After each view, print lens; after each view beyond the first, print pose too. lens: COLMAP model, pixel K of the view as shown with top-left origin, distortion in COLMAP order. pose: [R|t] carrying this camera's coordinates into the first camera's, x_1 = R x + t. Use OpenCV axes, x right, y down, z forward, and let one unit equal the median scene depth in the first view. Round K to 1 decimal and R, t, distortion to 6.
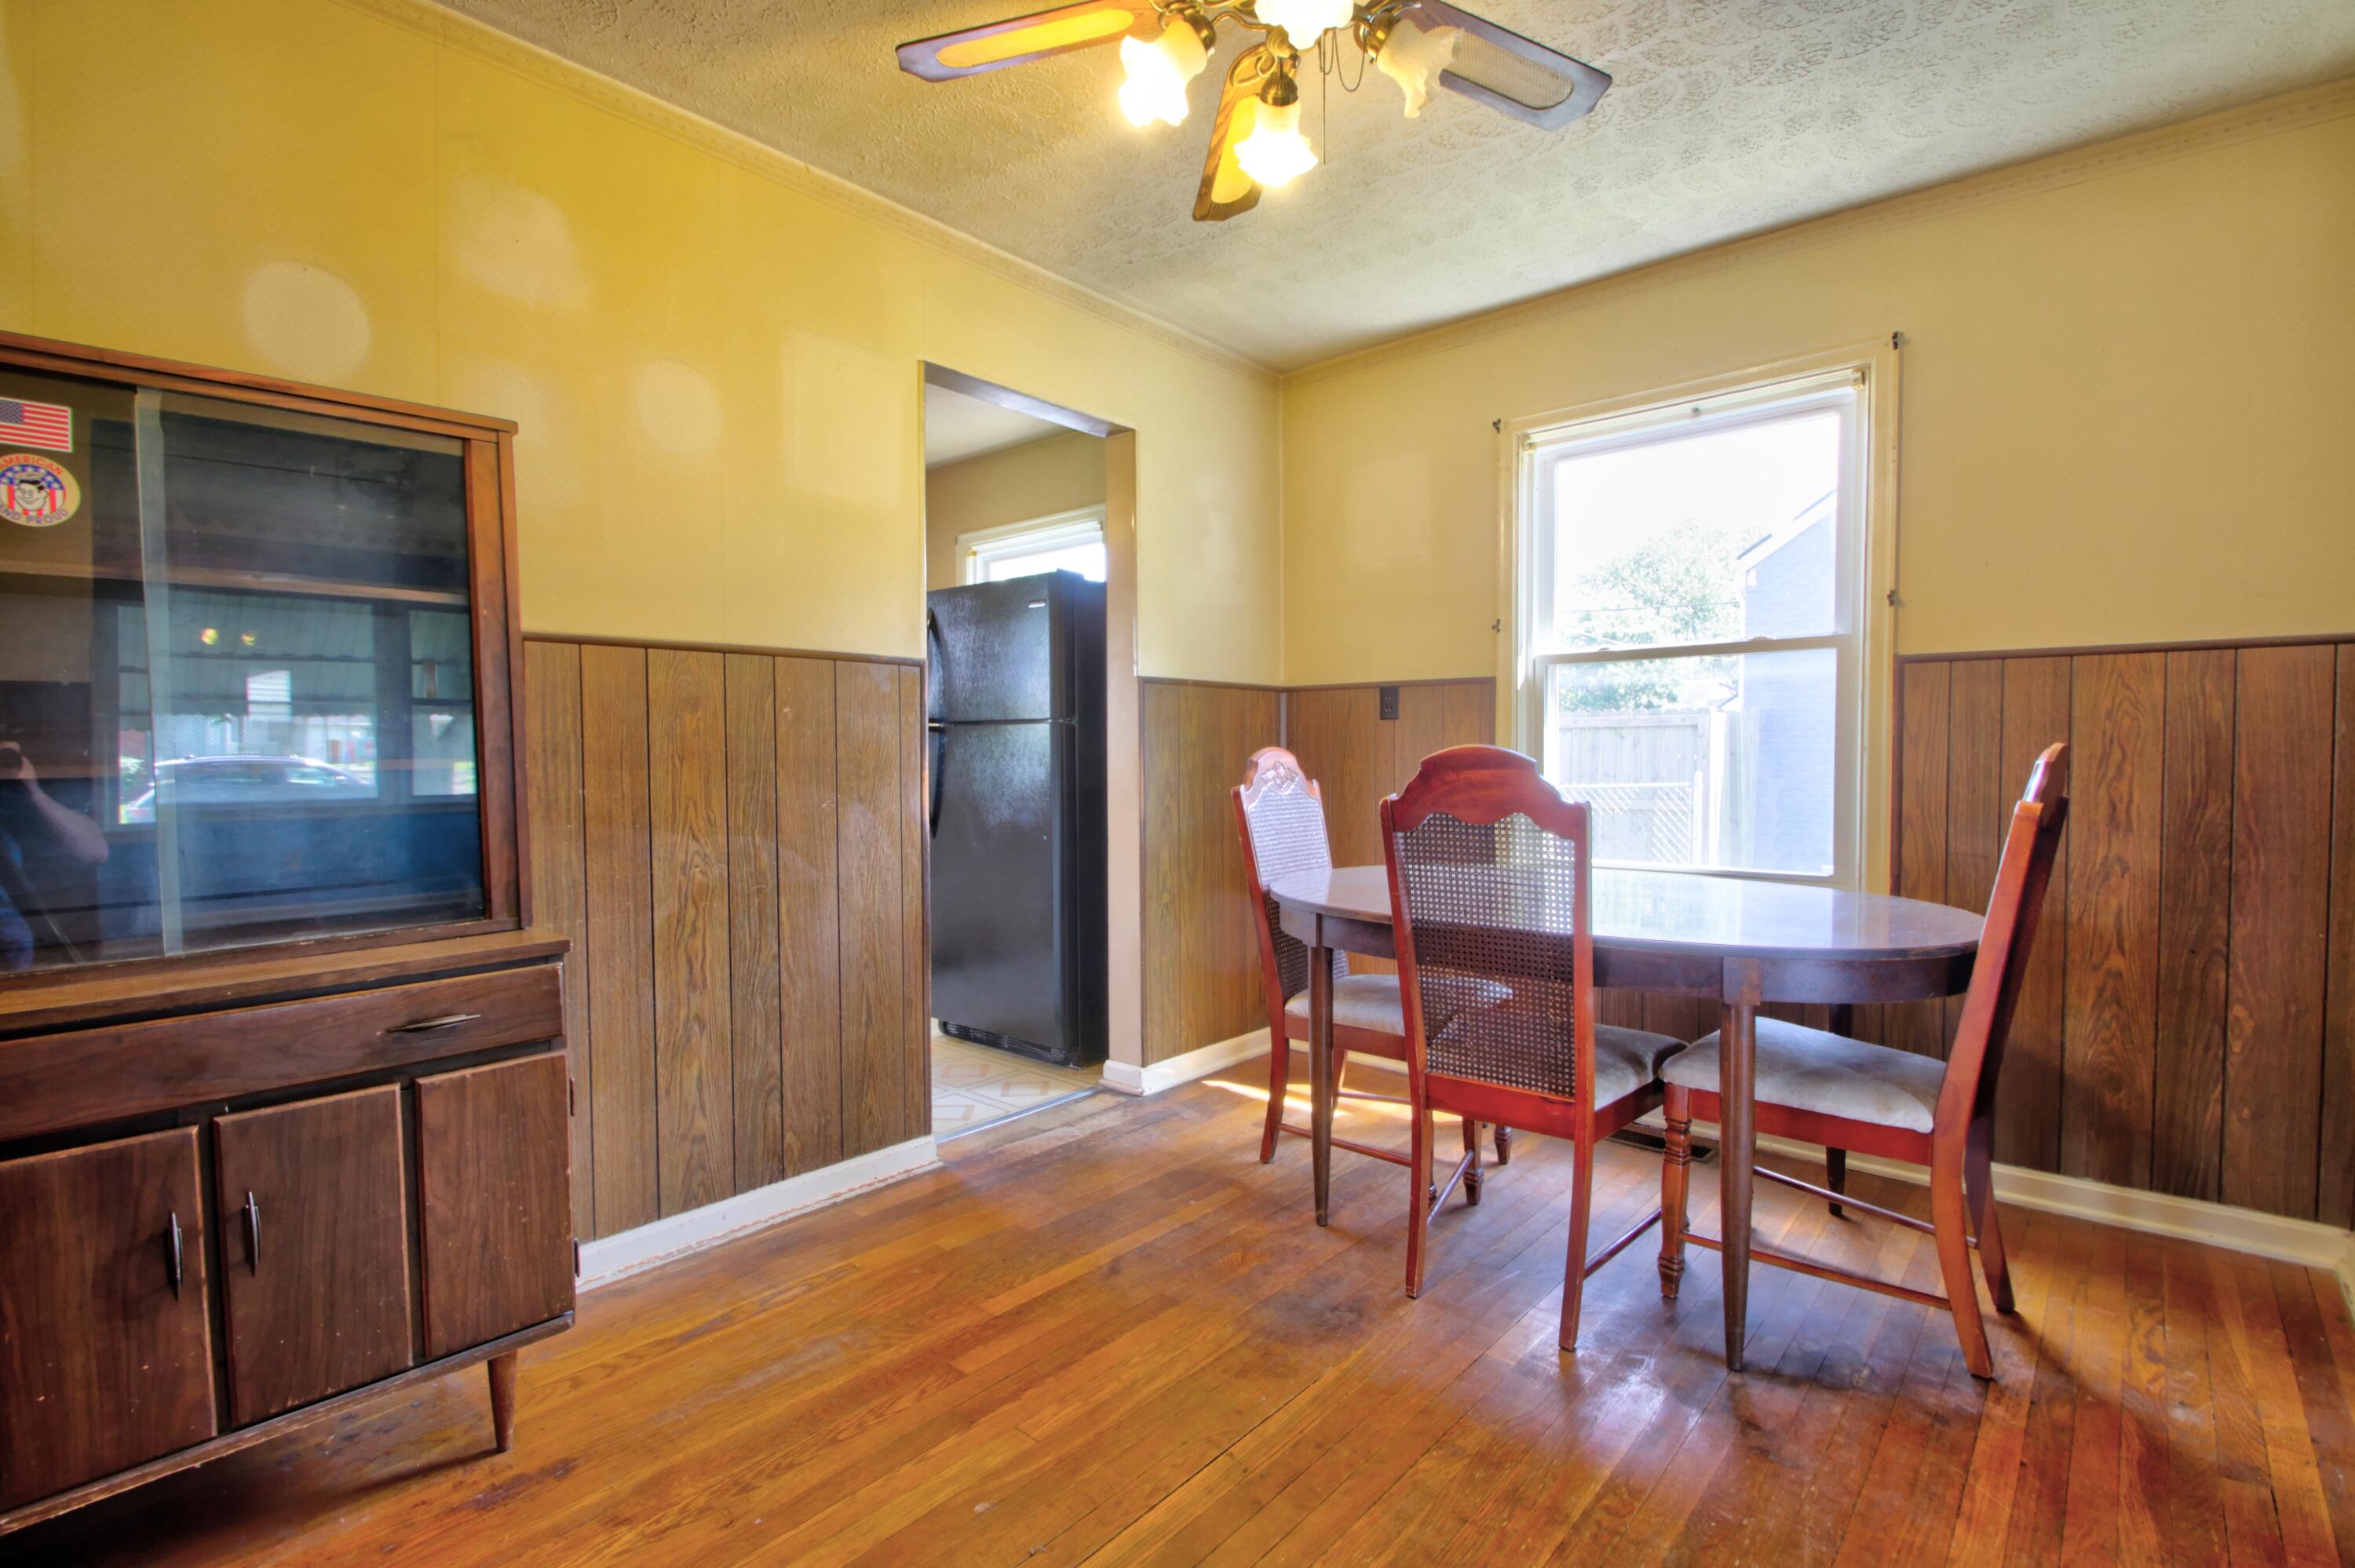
lens RADIAL K [[1082.6, 0, 1183.8], [0, 1082.6, 786.6], [0, 0, 1]] dist [0.008195, -0.012636]
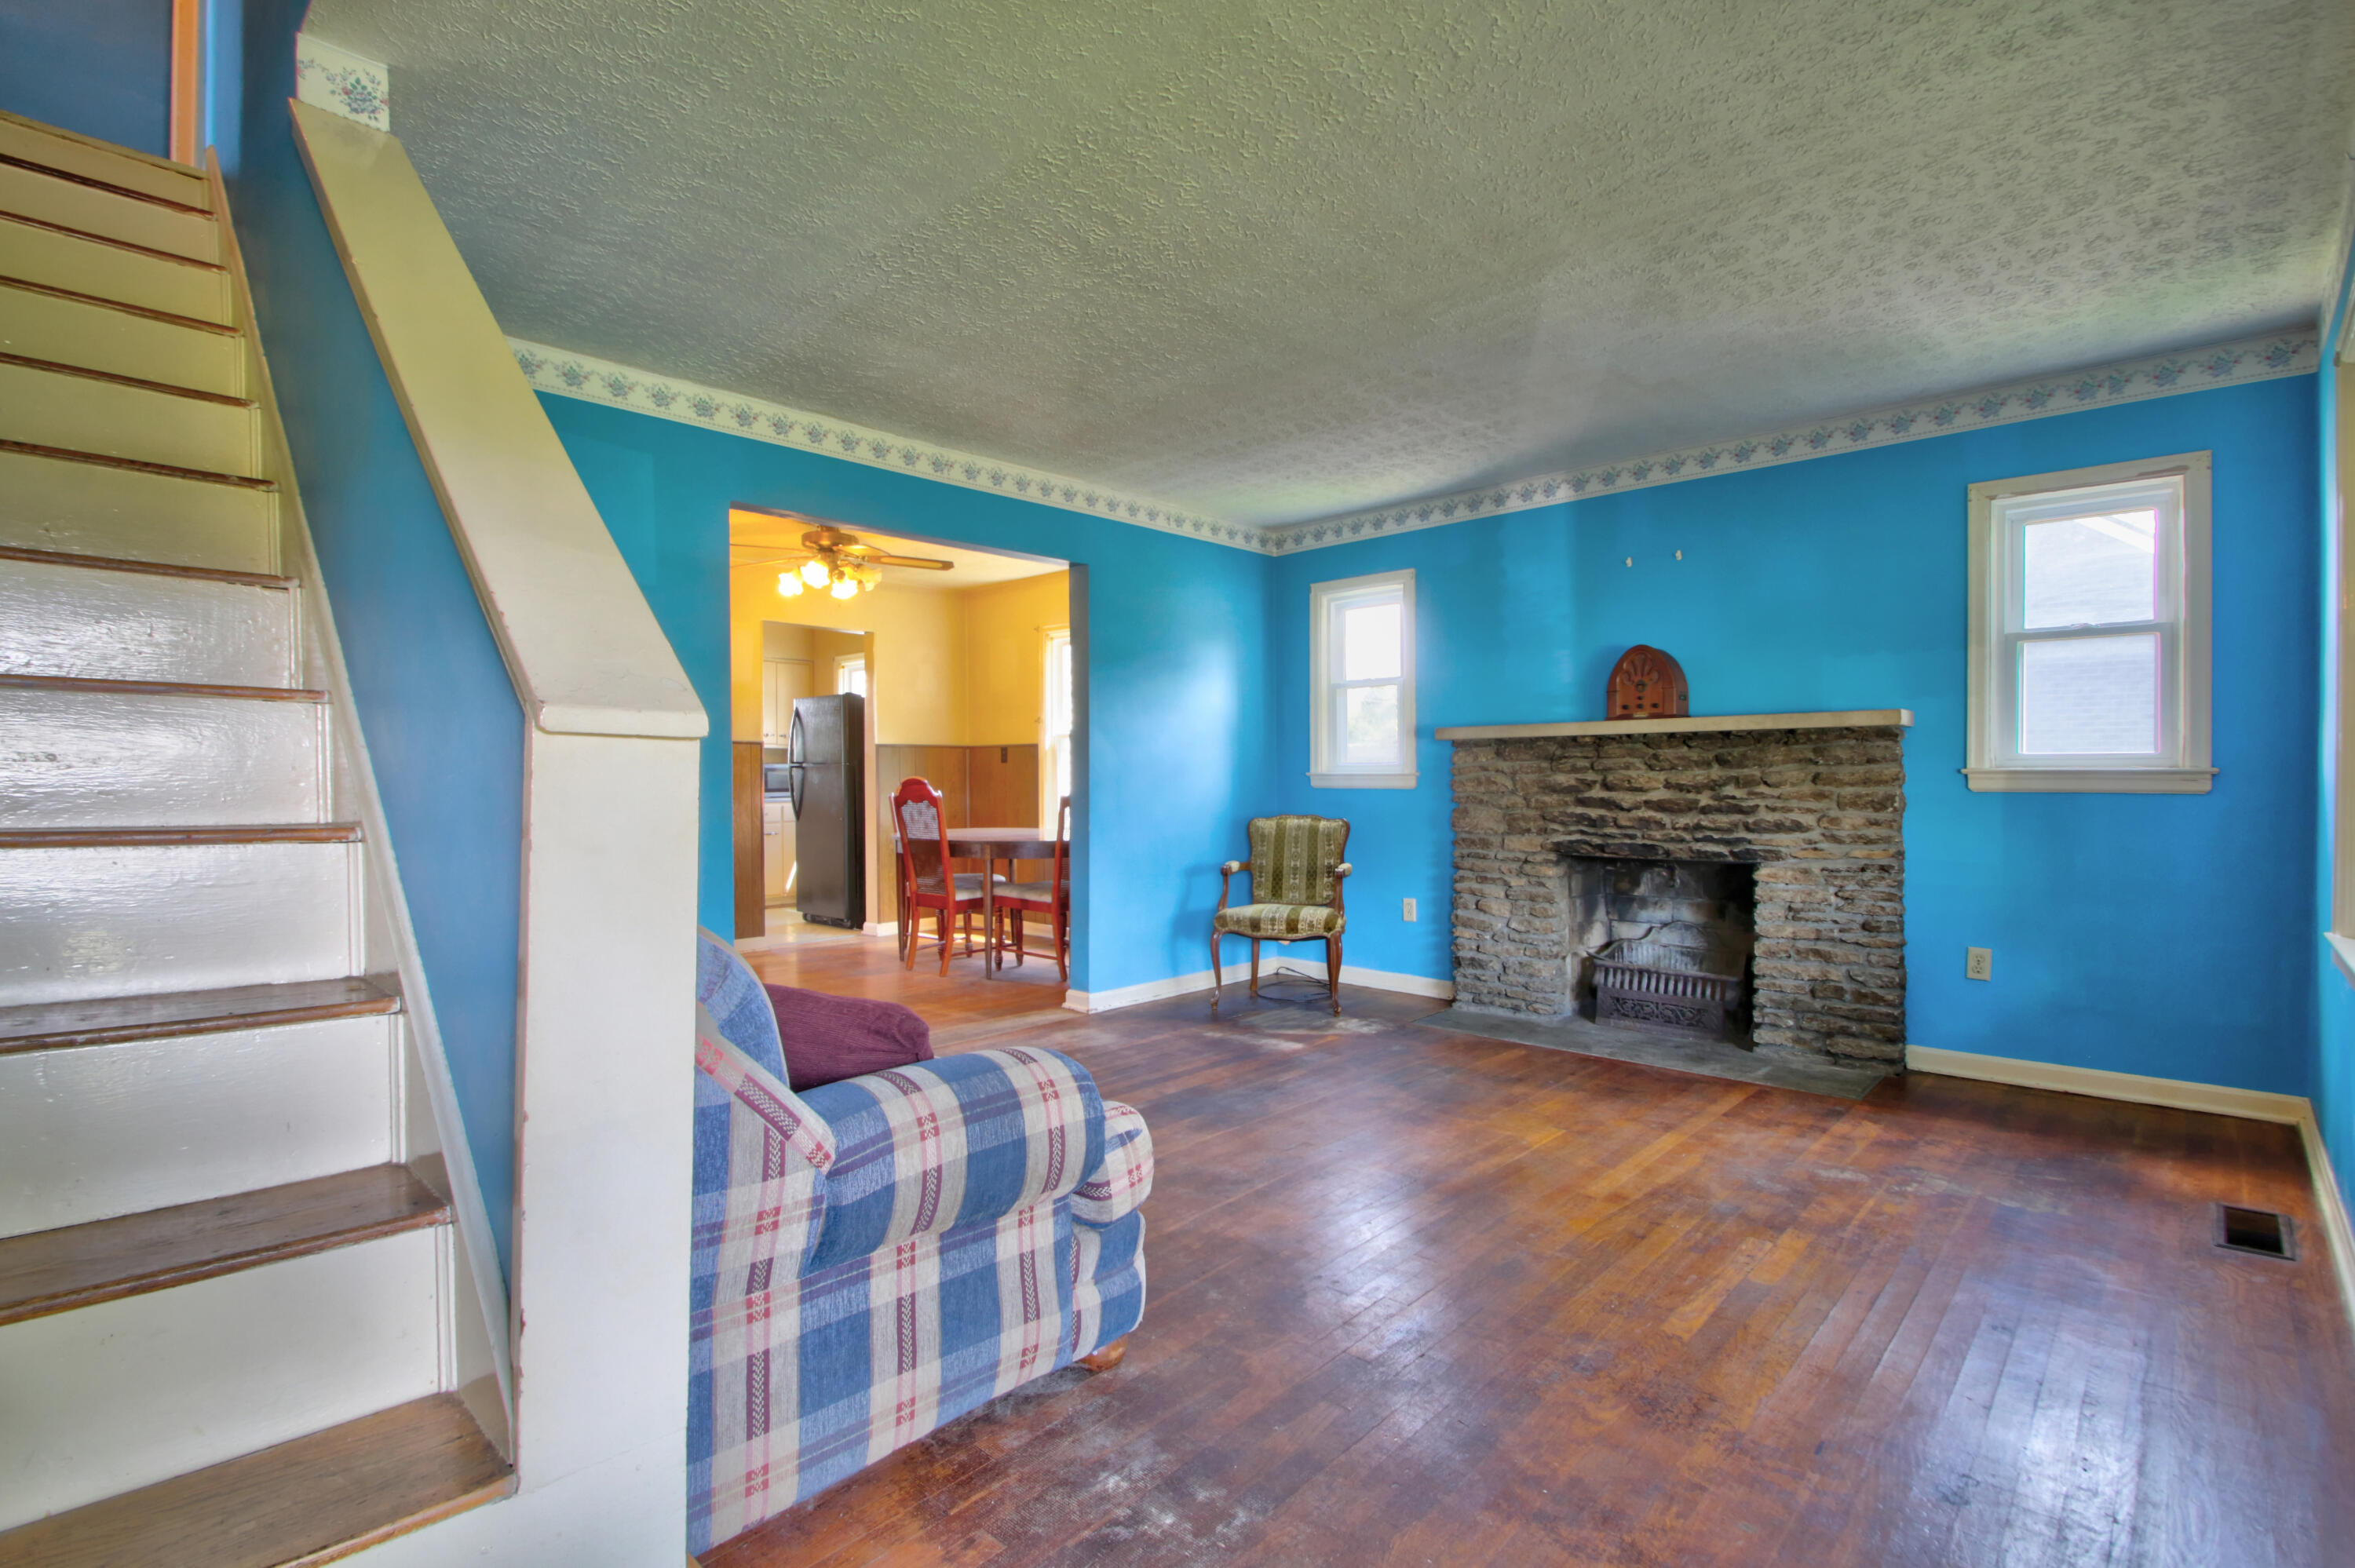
lens RADIAL K [[1082.2, 0, 1177.5], [0, 1082.2, 784.0], [0, 0, 1]] dist [-0.002008, -0.016032]
pose [[0.999358, -0.002016, -0.035772, 0.797280], [0.001171, 0.999720, -0.023620, 0.037158], [0.035810, 0.023563, 0.999081, -1.430837]]
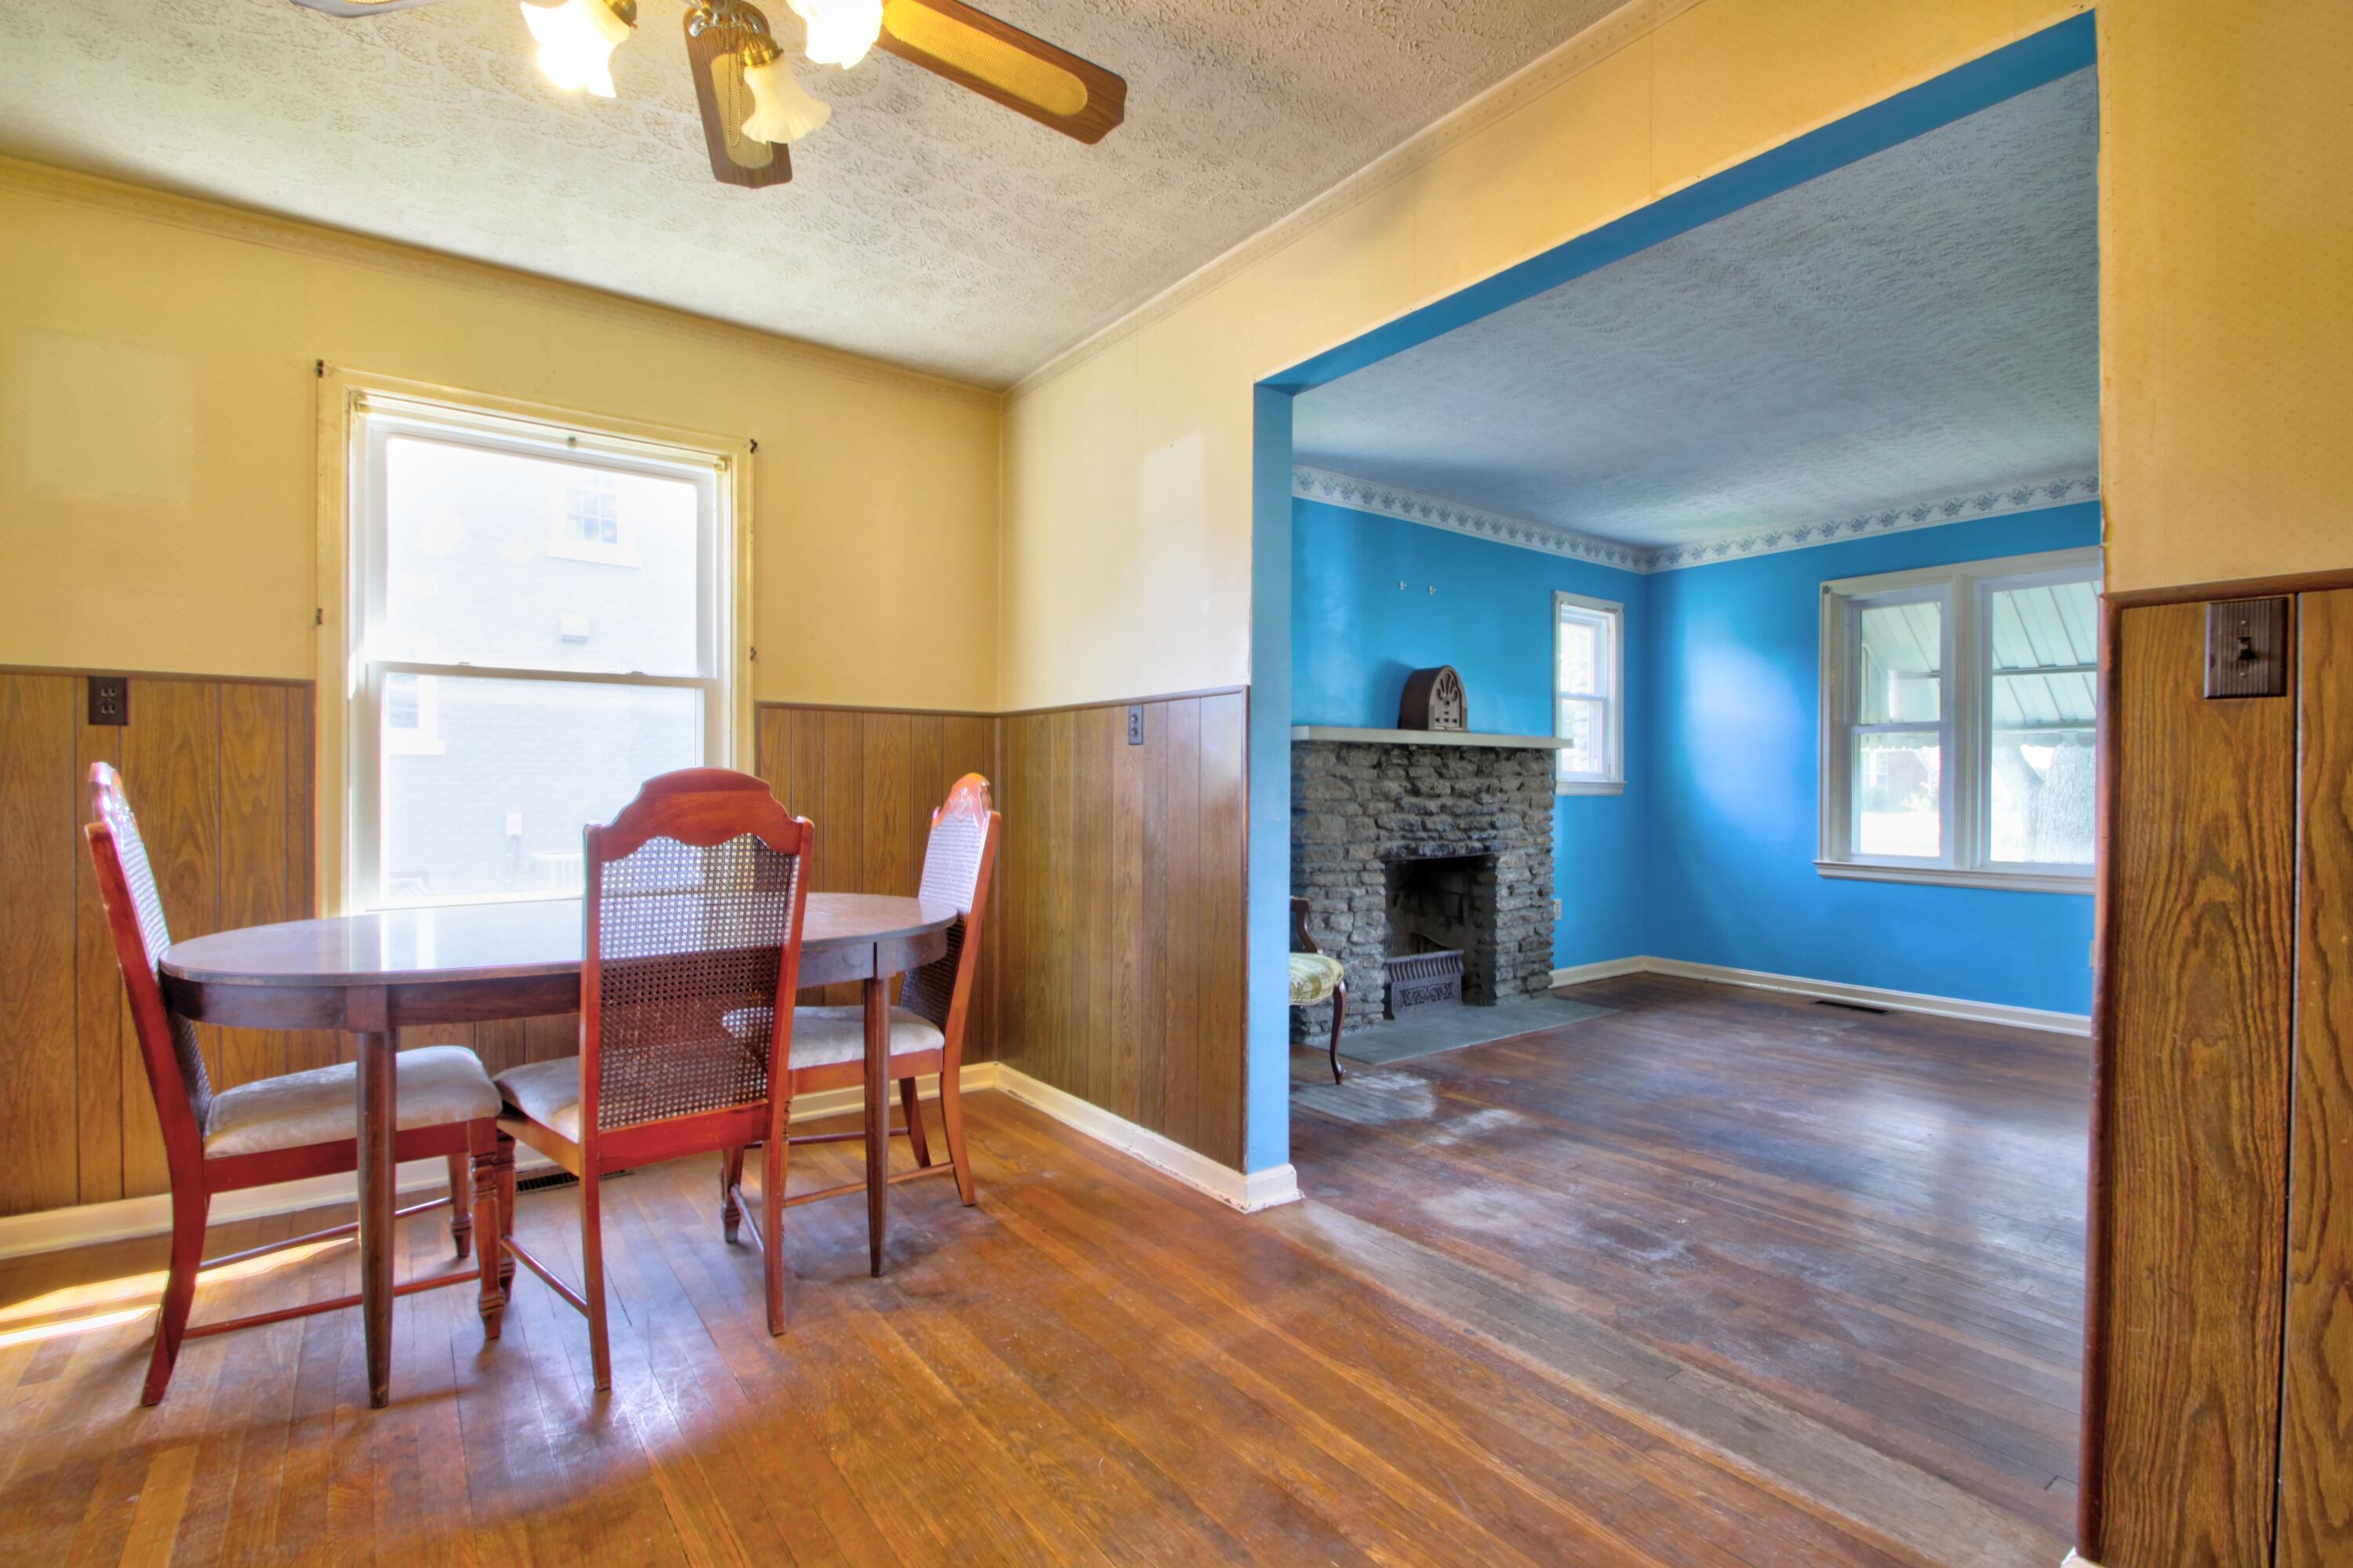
lens RADIAL K [[1081.8, 0, 1182.8], [0, 1081.8, 786.6], [0, 0, 1]] dist [0.008195, -0.012636]
pose [[0.215080, 0.004642, 0.976585, -0.432919], [0.024362, 0.999652, -0.010117, 0.000228], [-0.976292, 0.025967, 0.214892, 0.263167]]
